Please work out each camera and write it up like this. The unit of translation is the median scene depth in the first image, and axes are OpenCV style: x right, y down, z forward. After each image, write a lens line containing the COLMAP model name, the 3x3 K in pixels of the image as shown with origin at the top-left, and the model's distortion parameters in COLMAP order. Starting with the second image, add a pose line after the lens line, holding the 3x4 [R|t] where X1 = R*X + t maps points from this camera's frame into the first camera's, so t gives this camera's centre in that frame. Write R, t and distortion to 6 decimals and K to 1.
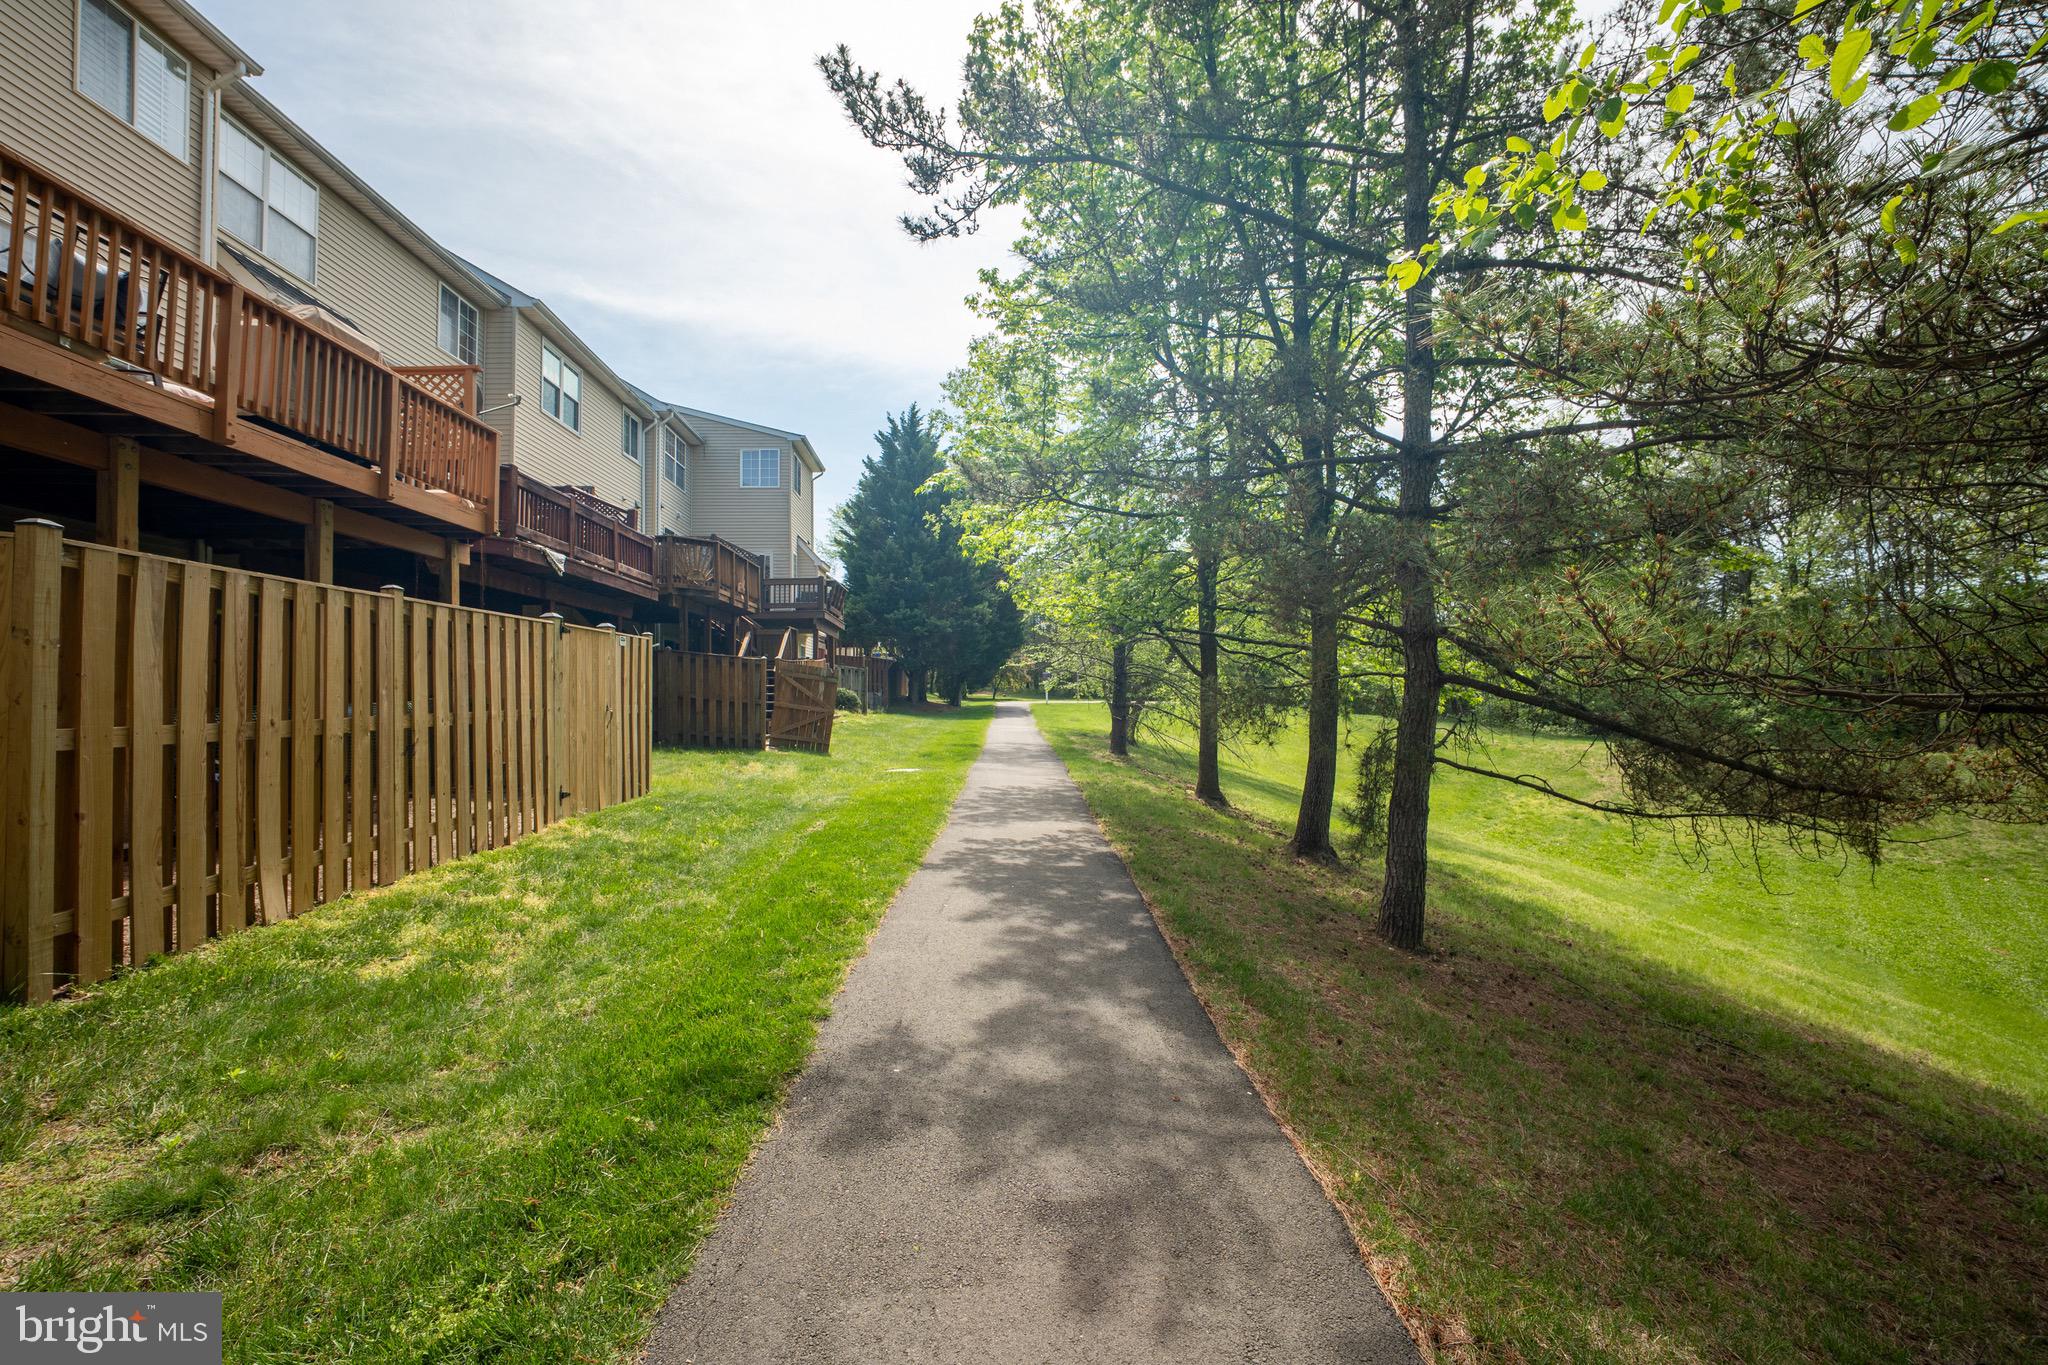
lens RADIAL K [[865.6, 0, 1031.7], [0, 865.6, 675.3], [0, 0, 1]] dist [0.000193, 0.000113]
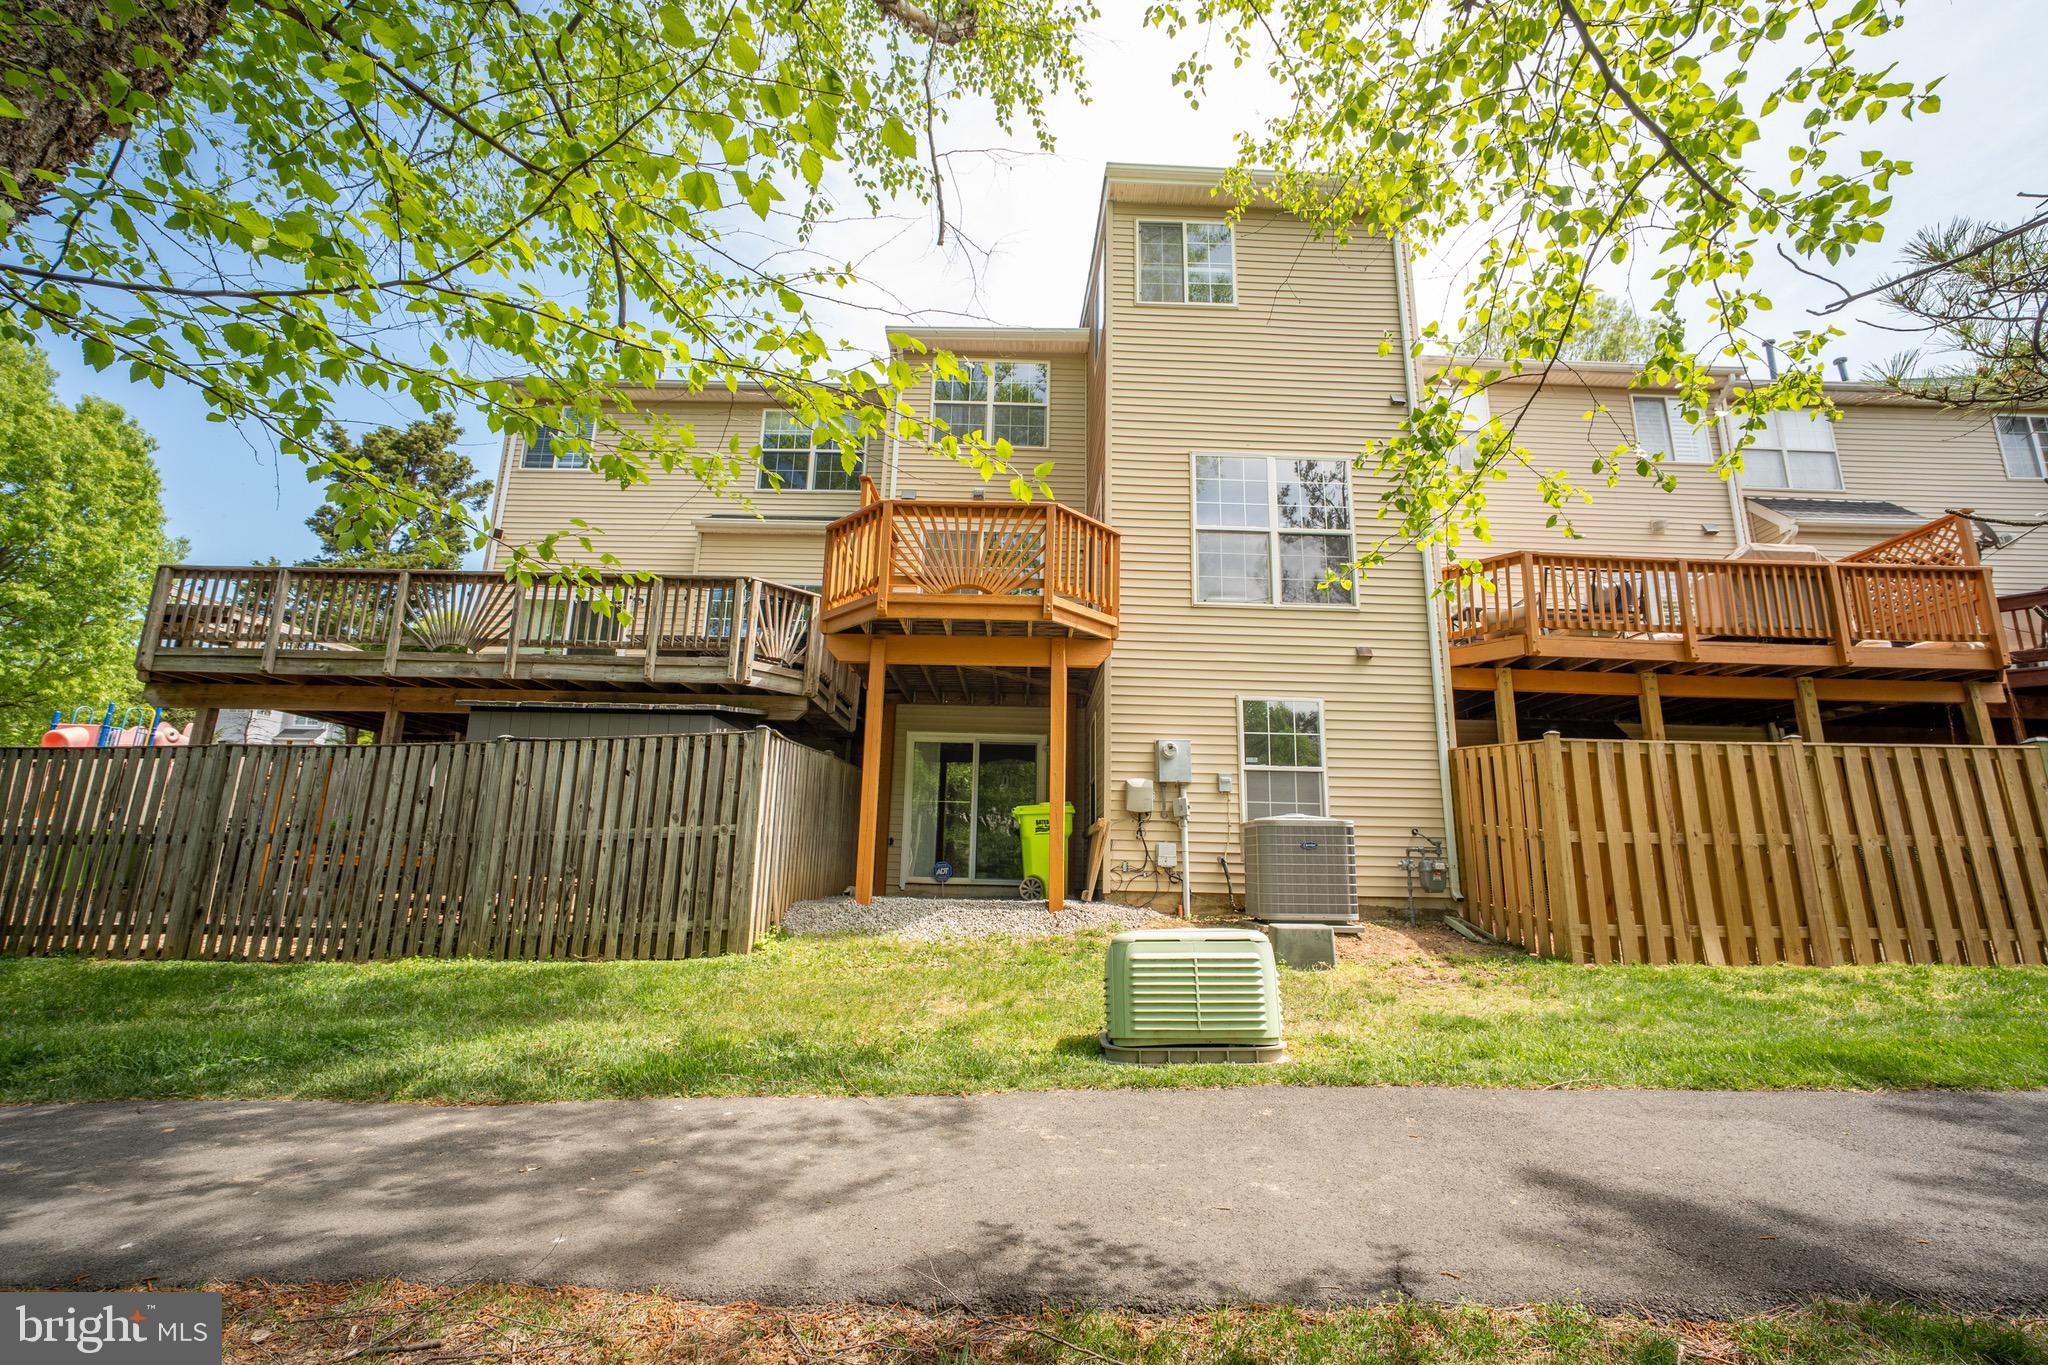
lens RADIAL K [[865.6, 0, 1031.7], [0, 865.6, 675.3], [0, 0, 1]] dist [0.000193, 0.000113]
pose [[-0.038417, -0.223128, -0.974032, 0.600705], [0.008098, 0.974650, -0.223589, 0.090429], [0.999229, -0.016477, -0.035637, -0.115956]]
